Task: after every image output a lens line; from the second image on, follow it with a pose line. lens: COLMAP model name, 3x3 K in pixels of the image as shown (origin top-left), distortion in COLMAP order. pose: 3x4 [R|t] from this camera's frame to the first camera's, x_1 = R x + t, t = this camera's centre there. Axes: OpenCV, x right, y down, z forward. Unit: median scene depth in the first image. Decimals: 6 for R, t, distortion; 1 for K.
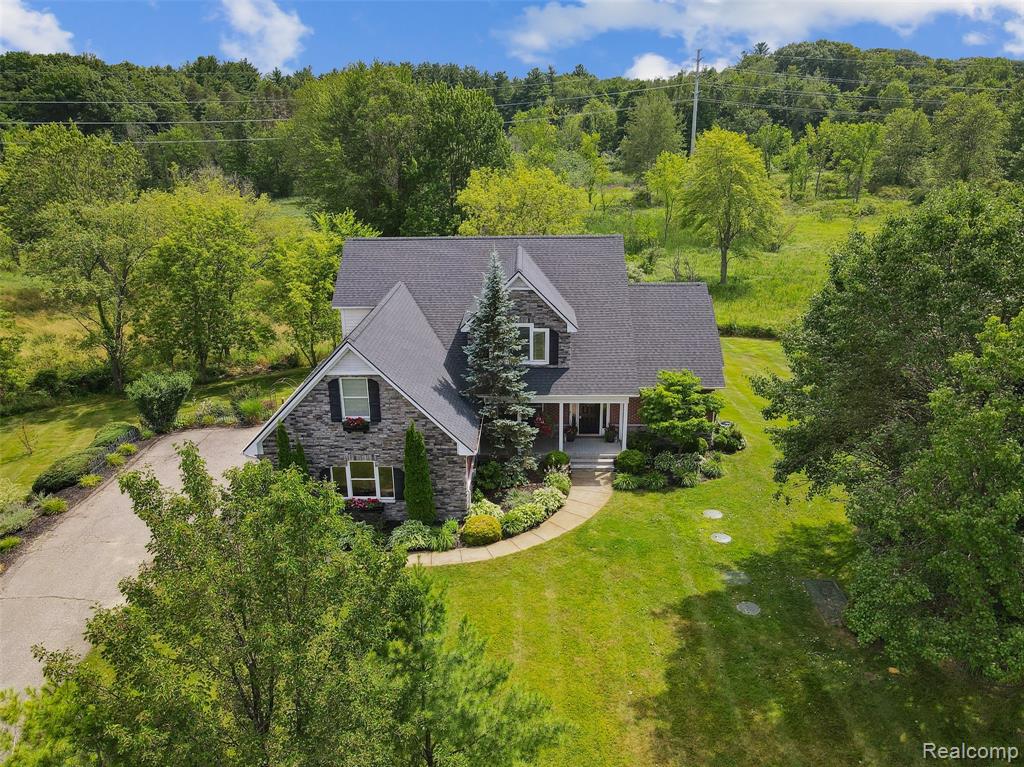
lens RADIAL K [[768.9, 0, 512.0], [0, 768.9, 383.5], [0, 0, 1]] dist [0.001672, 0.004354]
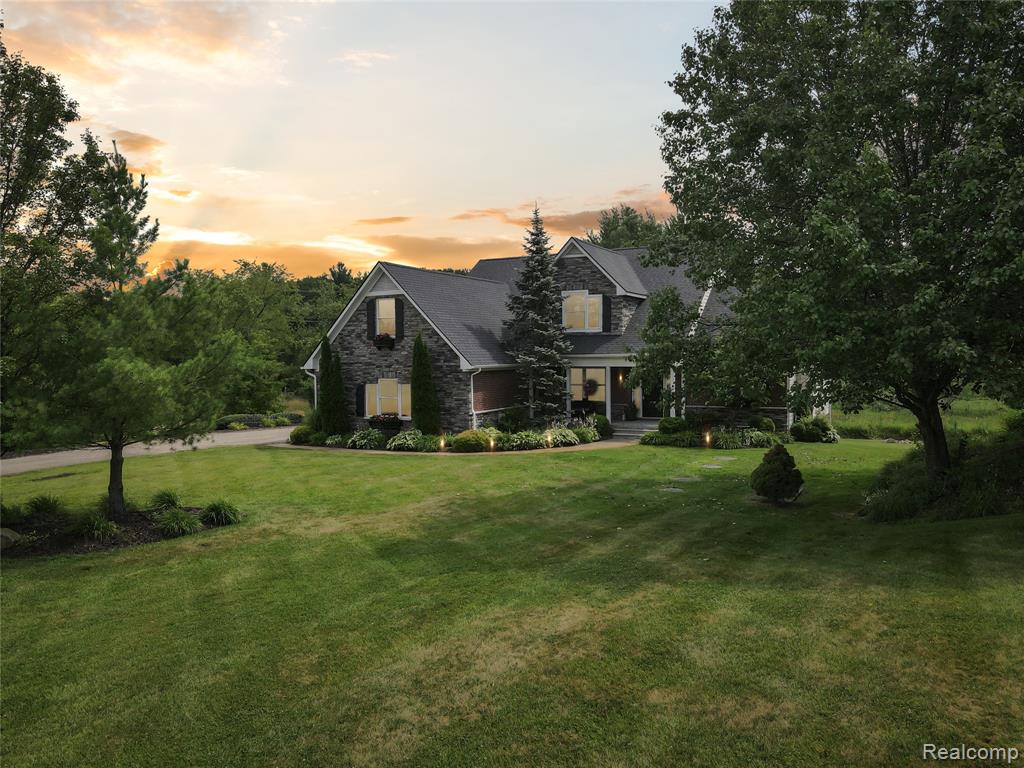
lens RADIAL K [[768.9, 0, 512.0], [0, 768.9, 384.0], [0, 0, 1]] dist [0.001672, 0.004354]
pose [[0.894232, 0.014970, -0.447353, 0.430764], [-0.143279, 0.956426, -0.254401, 0.343140], [0.424052, 0.291590, 0.857412, 0.125318]]
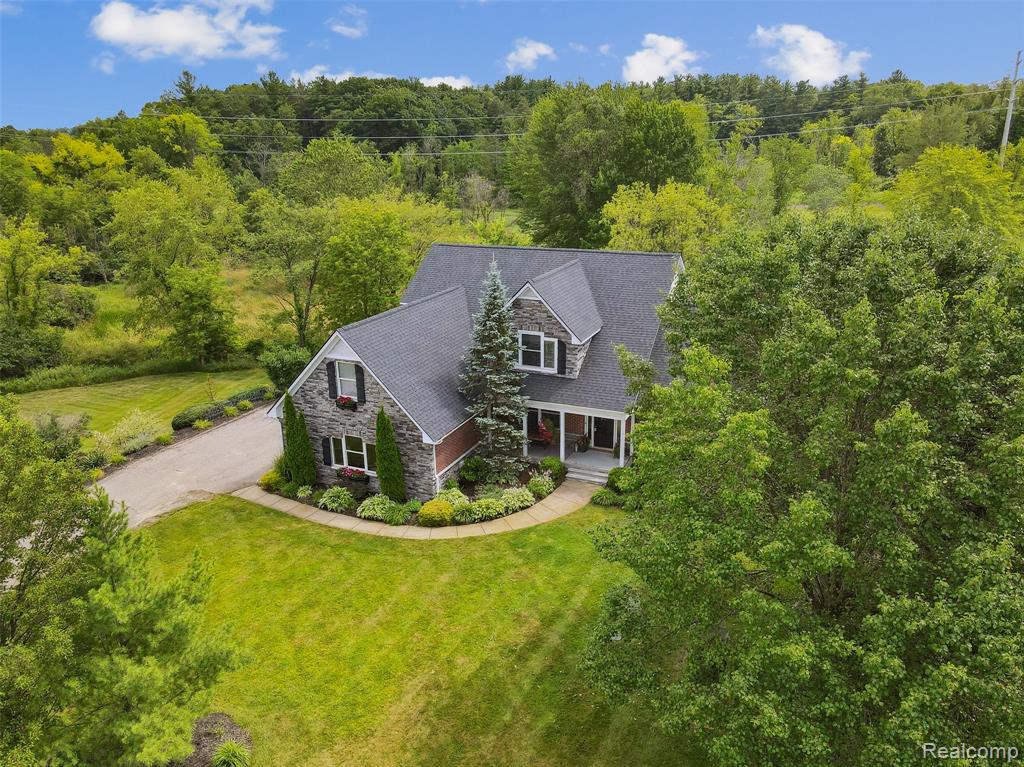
lens RADIAL K [[768.9, 0, 512.0], [0, 768.9, 383.5], [0, 0, 1]] dist [0.001672, 0.004354]
pose [[0.921126, 0.115927, -0.371601, 0.416658], [-0.120926, 0.992612, 0.009911, -0.015744], [0.370004, 0.035807, 0.928340, 0.018278]]
